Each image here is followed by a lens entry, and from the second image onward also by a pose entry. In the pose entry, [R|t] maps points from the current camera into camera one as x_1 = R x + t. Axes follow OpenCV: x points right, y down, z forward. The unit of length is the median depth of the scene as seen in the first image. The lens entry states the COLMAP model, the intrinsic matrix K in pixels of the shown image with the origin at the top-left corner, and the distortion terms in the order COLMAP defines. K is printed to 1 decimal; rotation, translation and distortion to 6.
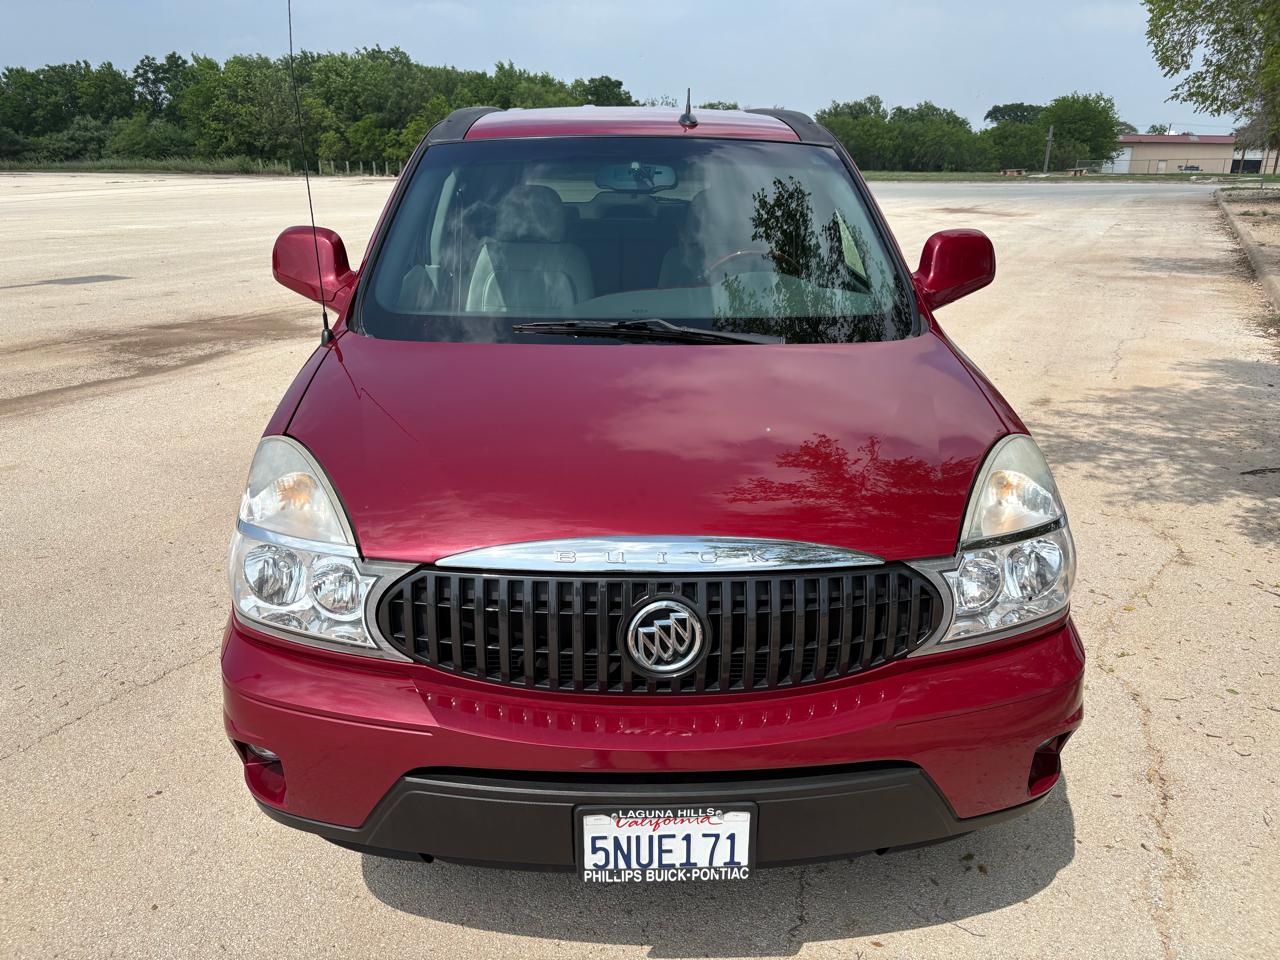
lens RADIAL K [[976.4, 0, 629.3], [0, 976.4, 479.2], [0, 0, 1]] dist [0.040520, -0.042889]
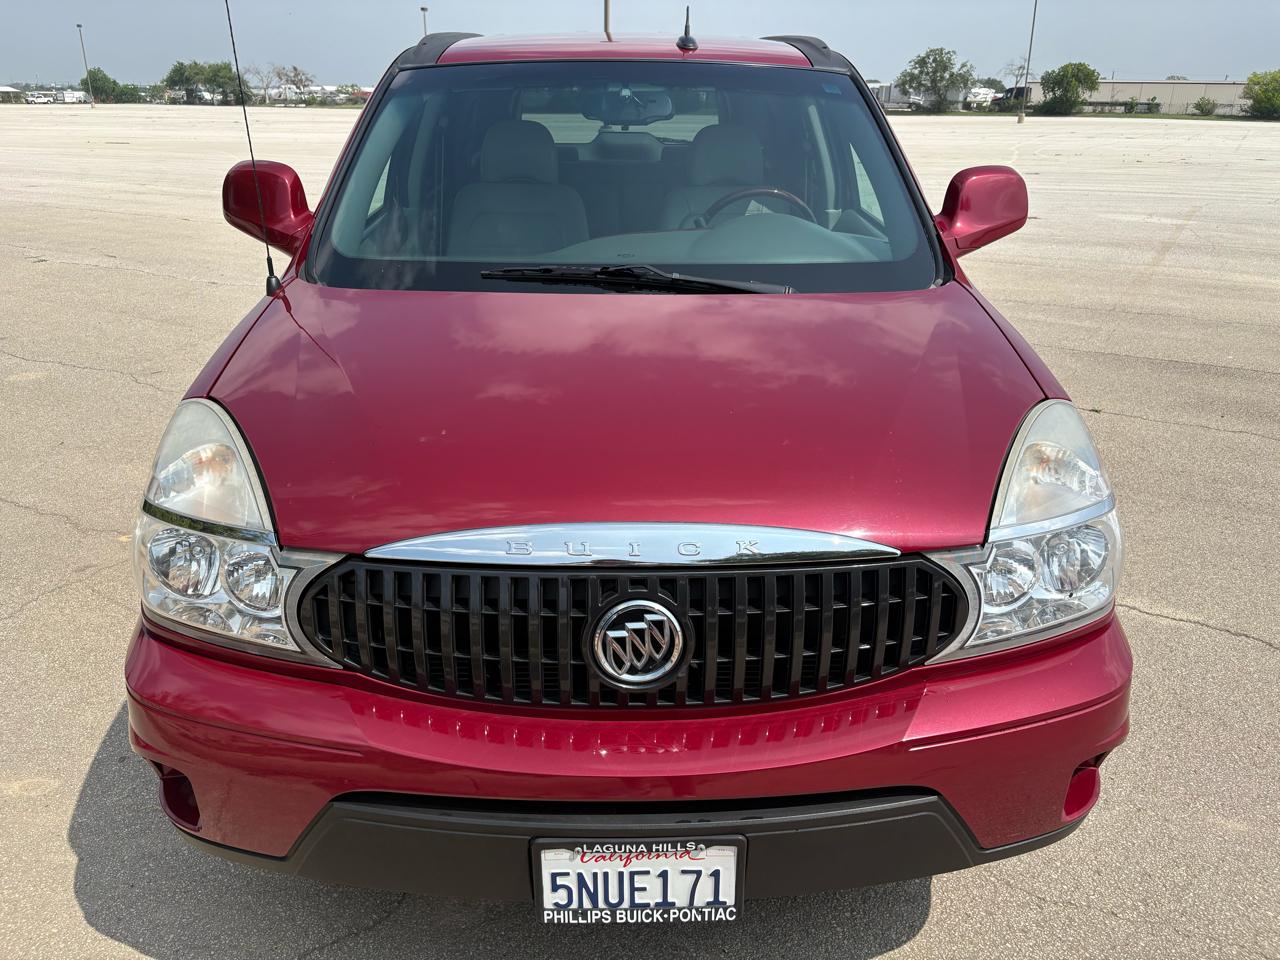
lens RADIAL K [[976.4, 0, 636.6], [0, 976.4, 476.2], [0, 0, 1]] dist [0.040520, -0.042889]
pose [[0.999979, 0.004709, -0.004548, 0.037357], [-0.004506, 0.999030, 0.043810, -0.018073], [0.004750, -0.043788, 0.999030, 0.159741]]
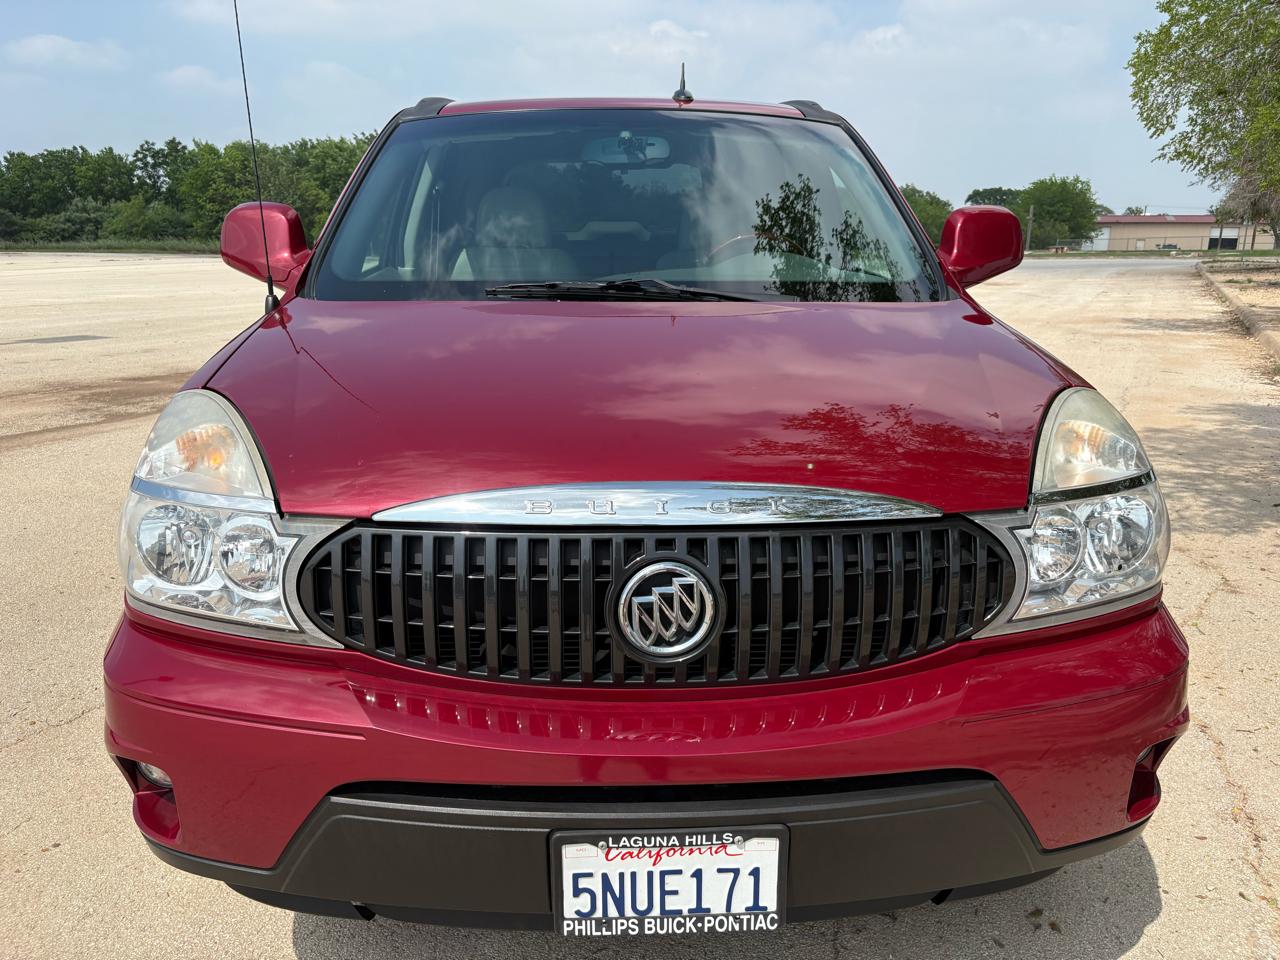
lens RADIAL K [[976.4, 0, 634.3], [0, 976.4, 479.9], [0, 0, 1]] dist [0.040520, -0.042889]
pose [[0.999905, -0.005909, 0.012442, 0.001778], [0.006863, 0.996925, -0.078057, 0.116444], [-0.011943, 0.078135, 0.996871, 0.208735]]
